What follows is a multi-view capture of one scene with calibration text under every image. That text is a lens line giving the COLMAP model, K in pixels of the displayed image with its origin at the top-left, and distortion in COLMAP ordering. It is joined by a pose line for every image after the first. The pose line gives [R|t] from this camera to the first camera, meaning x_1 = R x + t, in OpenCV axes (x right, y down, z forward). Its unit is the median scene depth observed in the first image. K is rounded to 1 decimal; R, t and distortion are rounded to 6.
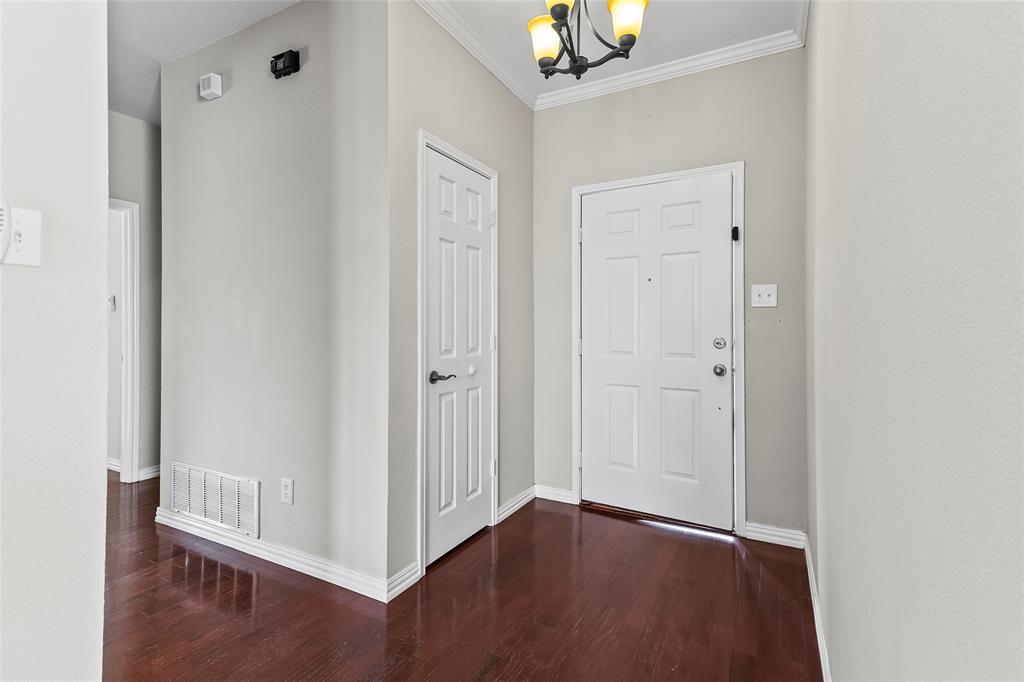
lens RADIAL K [[474.6, 0, 499.6], [0, 474.6, 328.4], [0, 0, 1]] dist [0.026307, -0.004319]
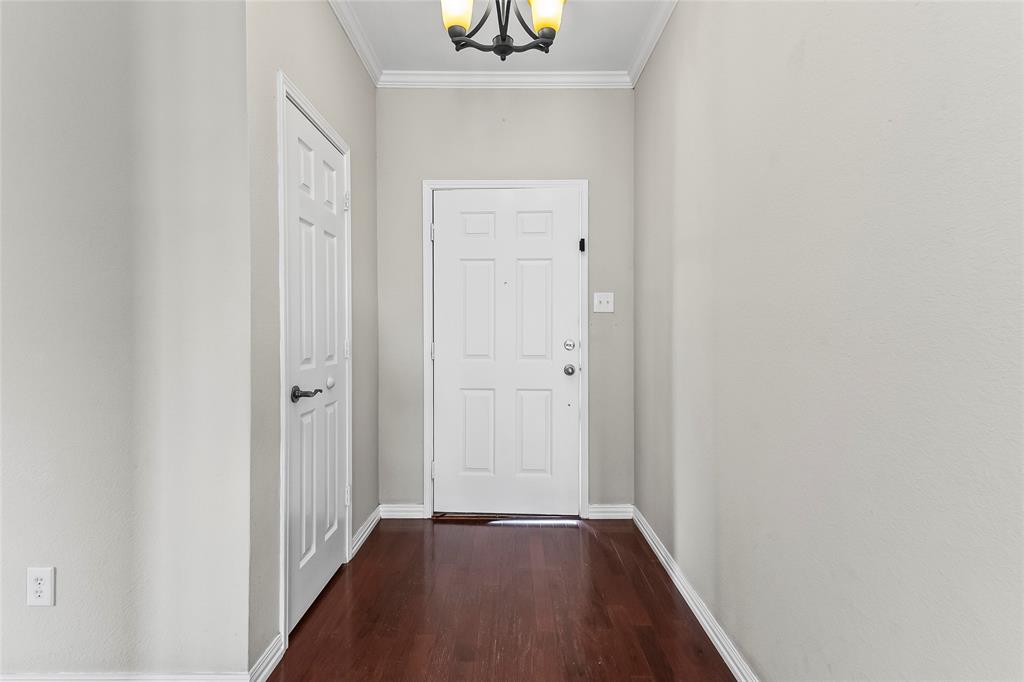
lens RADIAL K [[474.6, 0, 509.7], [0, 474.6, 337.7], [0, 0, 1]] dist [0.026307, -0.004319]
pose [[0.879651, -0.007197, 0.475566, -0.176668], [0.001012, 0.999912, 0.013261, -0.000394], [-0.475619, -0.011184, 0.879580, 0.118511]]
